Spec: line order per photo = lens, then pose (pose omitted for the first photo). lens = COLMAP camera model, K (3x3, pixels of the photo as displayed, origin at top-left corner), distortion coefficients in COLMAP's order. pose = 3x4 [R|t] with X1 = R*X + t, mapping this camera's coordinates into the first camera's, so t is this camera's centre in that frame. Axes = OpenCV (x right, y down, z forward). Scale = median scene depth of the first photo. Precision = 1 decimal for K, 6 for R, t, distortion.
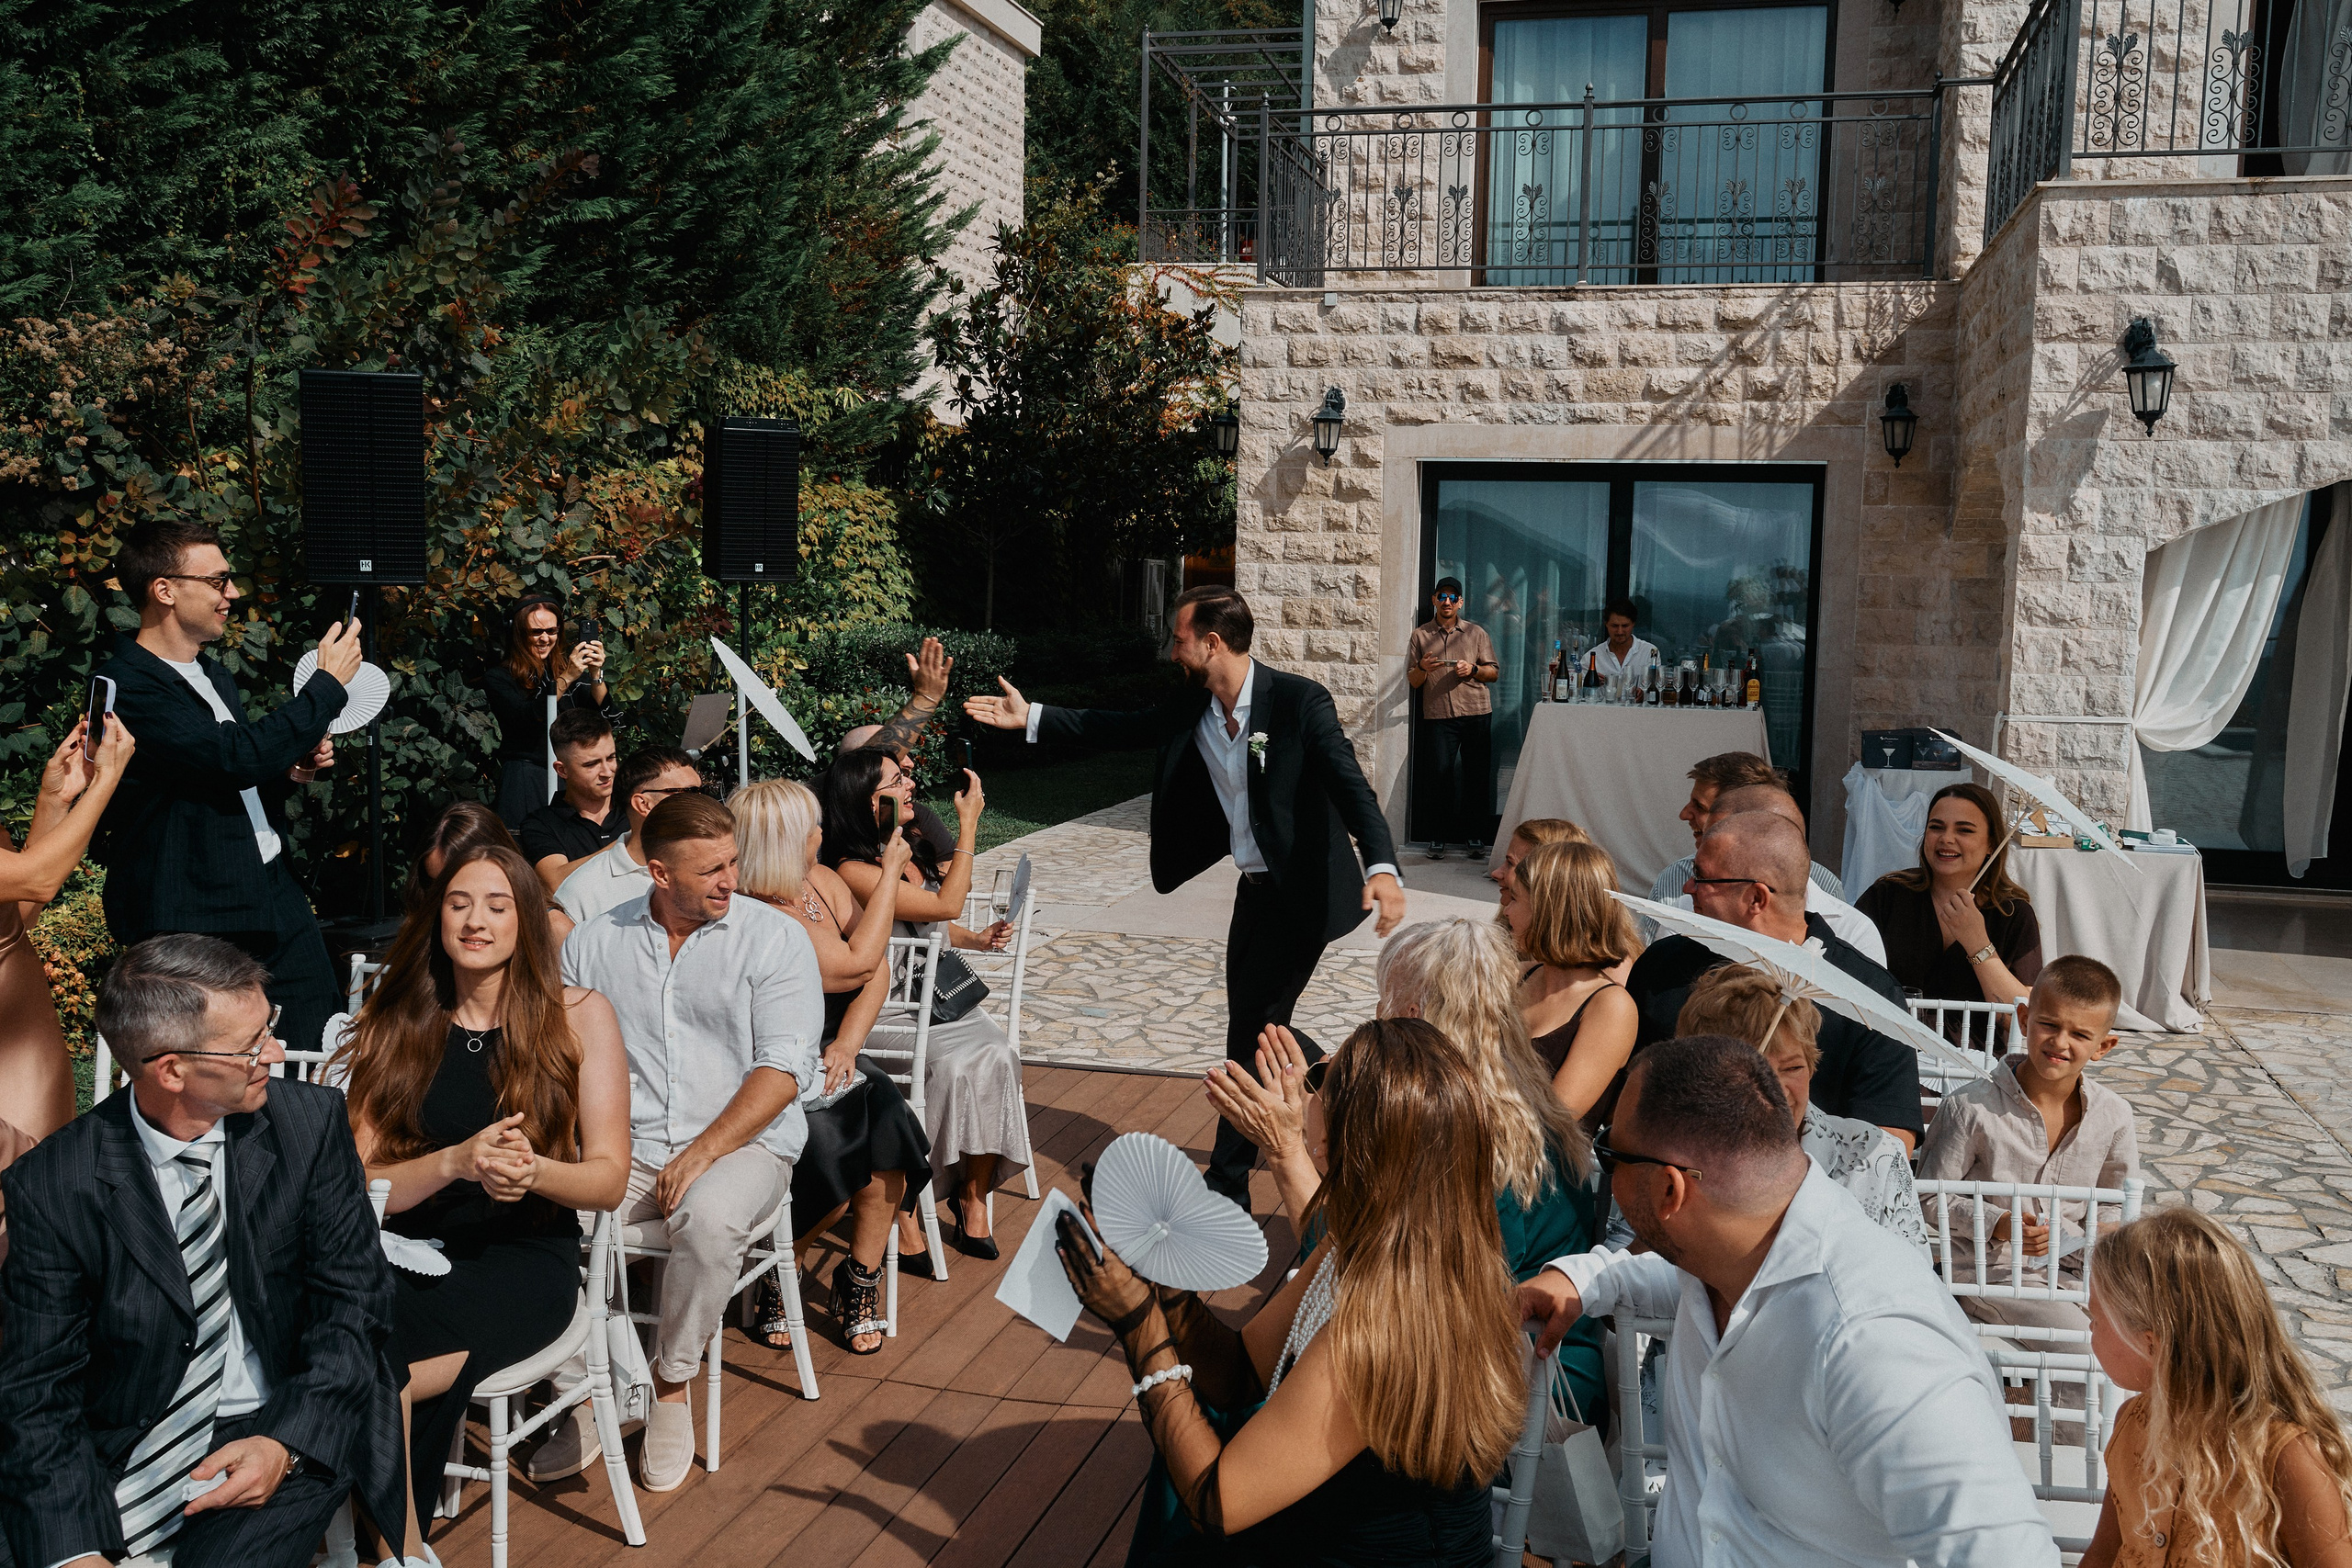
lens RADIAL K [[2211.5, 0, 1176.0], [0, 2211.5, 784.0], [0, 0, 1]] dist [-0.002653, -0.005241]
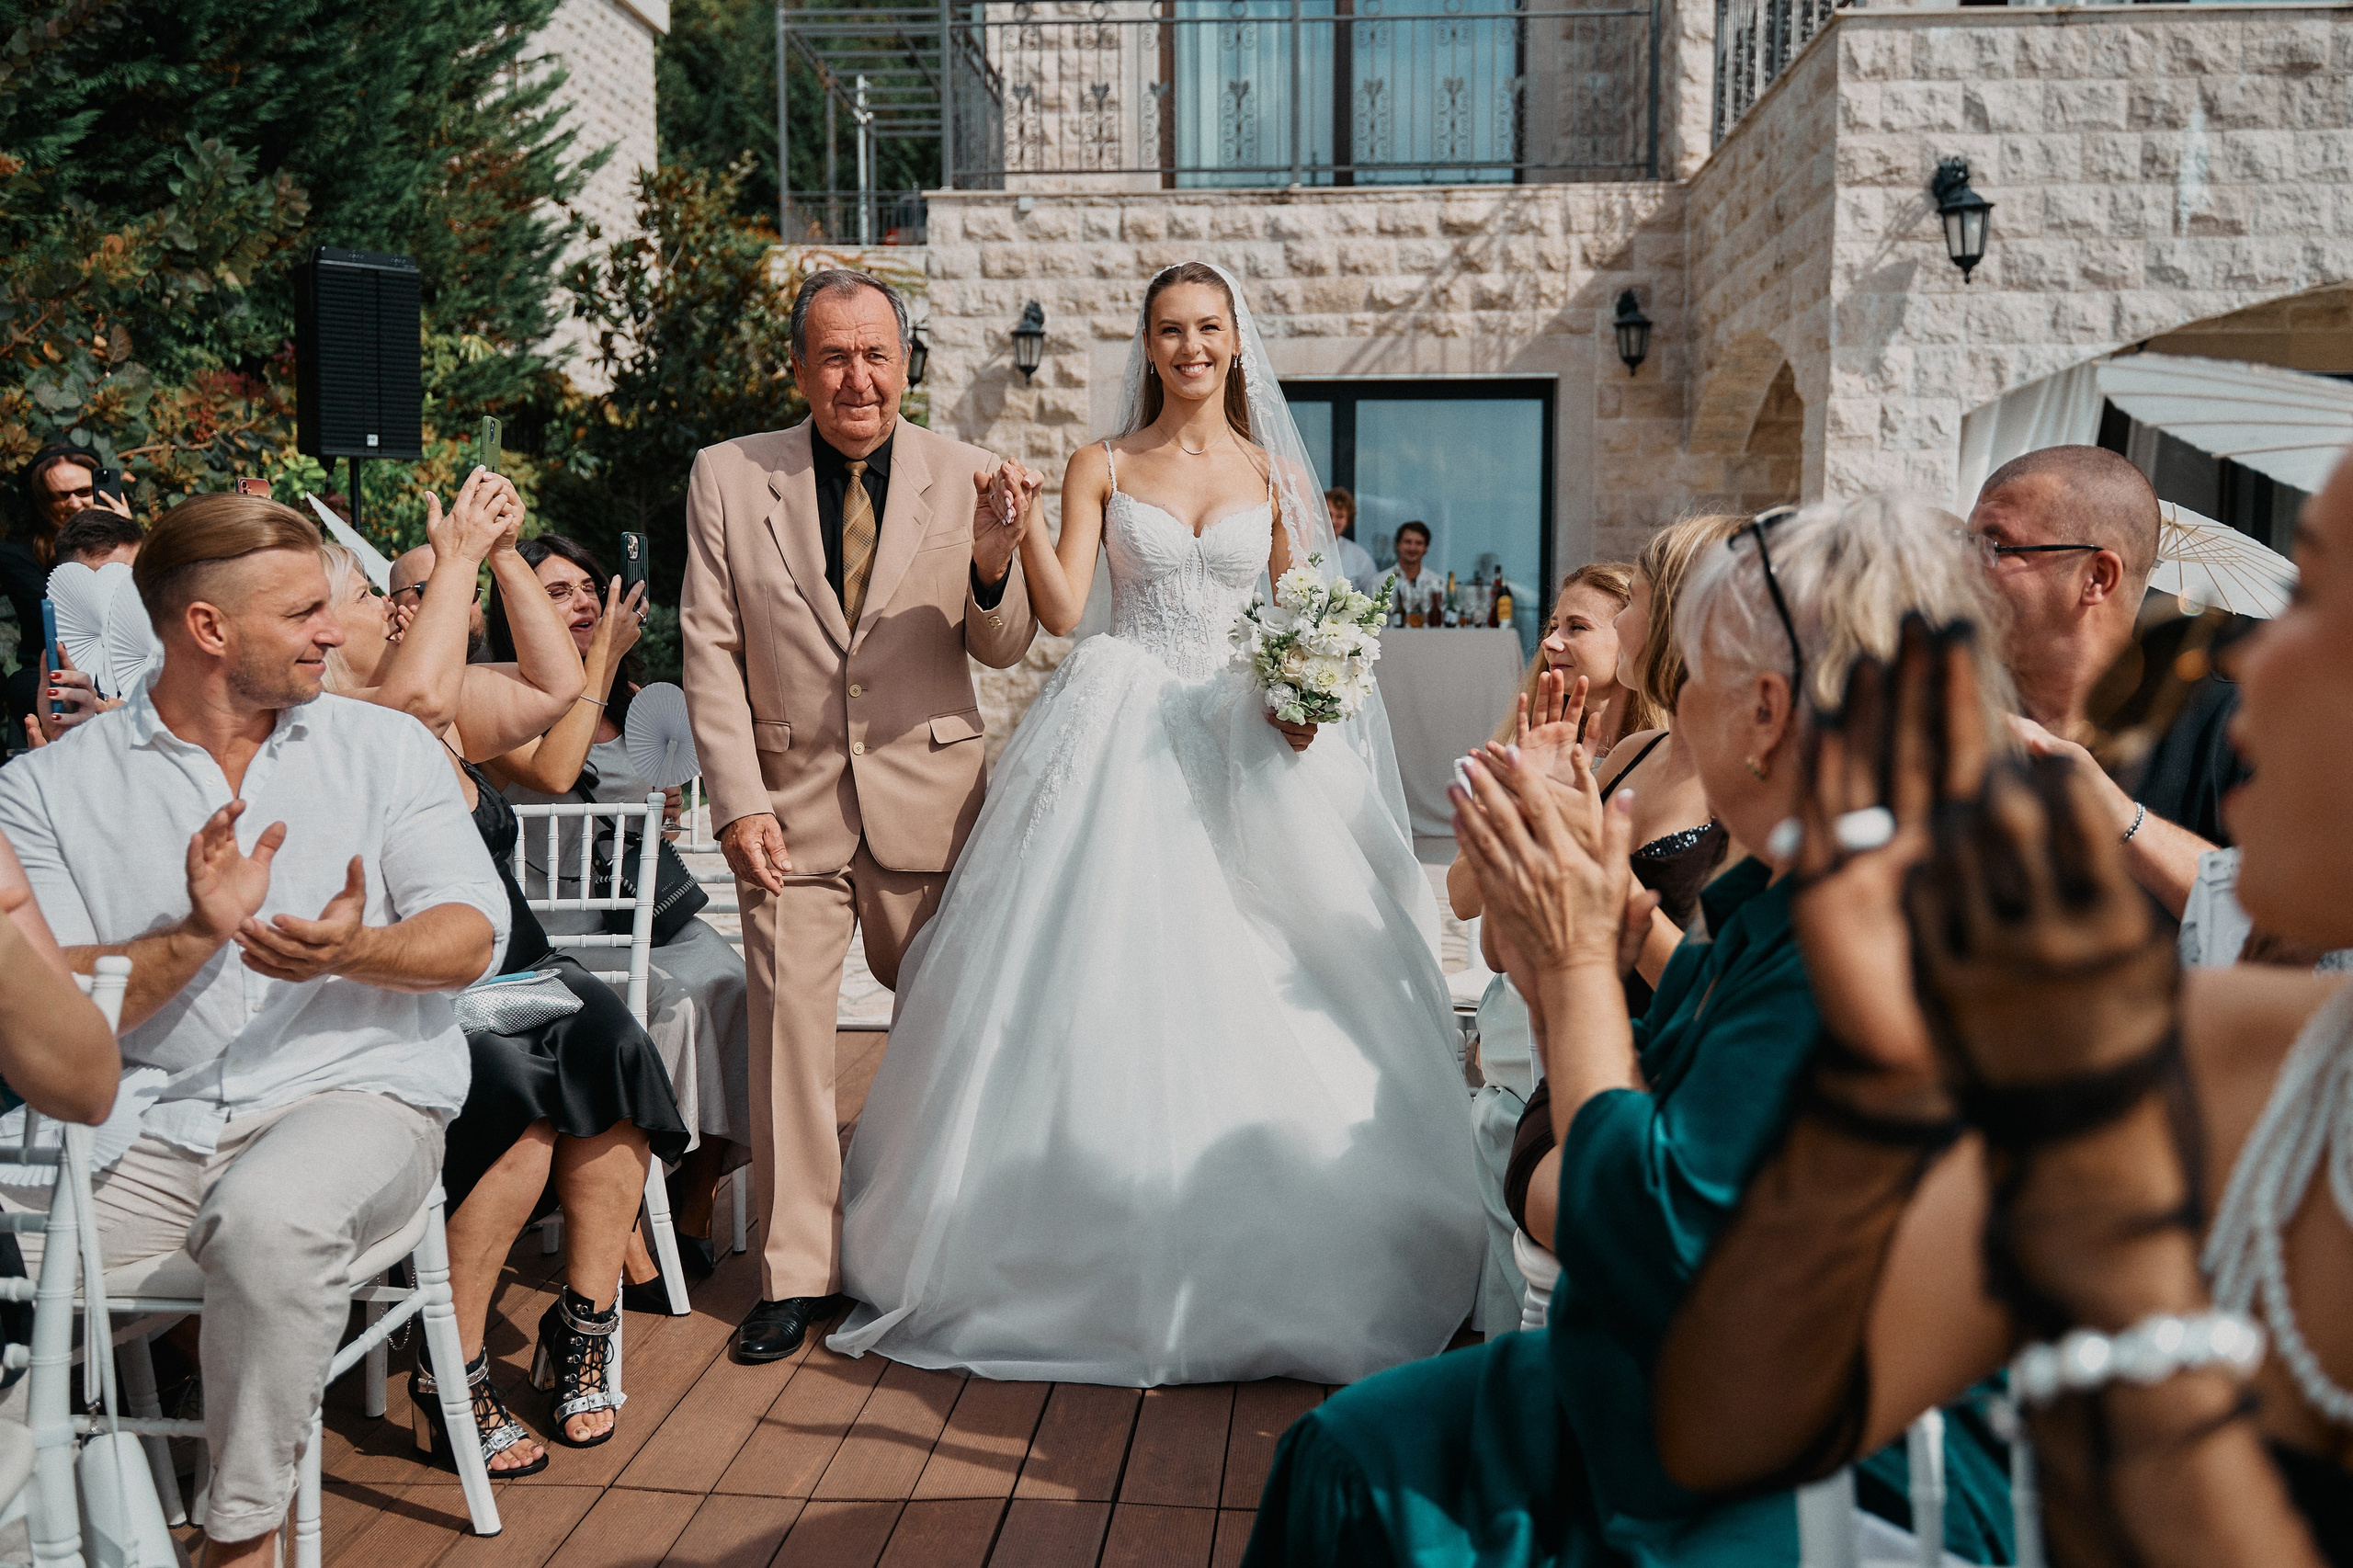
lens RADIAL K [[2051.3, 0, 1181.3], [0, 2051.3, 814.8], [0, 0, 1]] dist [0.003209, -0.021384]
pose [[0.983096, -0.037392, 0.179232, -0.029507], [0.037783, 0.999285, 0.001234, 0.036028], [-0.179150, 0.005559, 0.983806, 0.165383]]
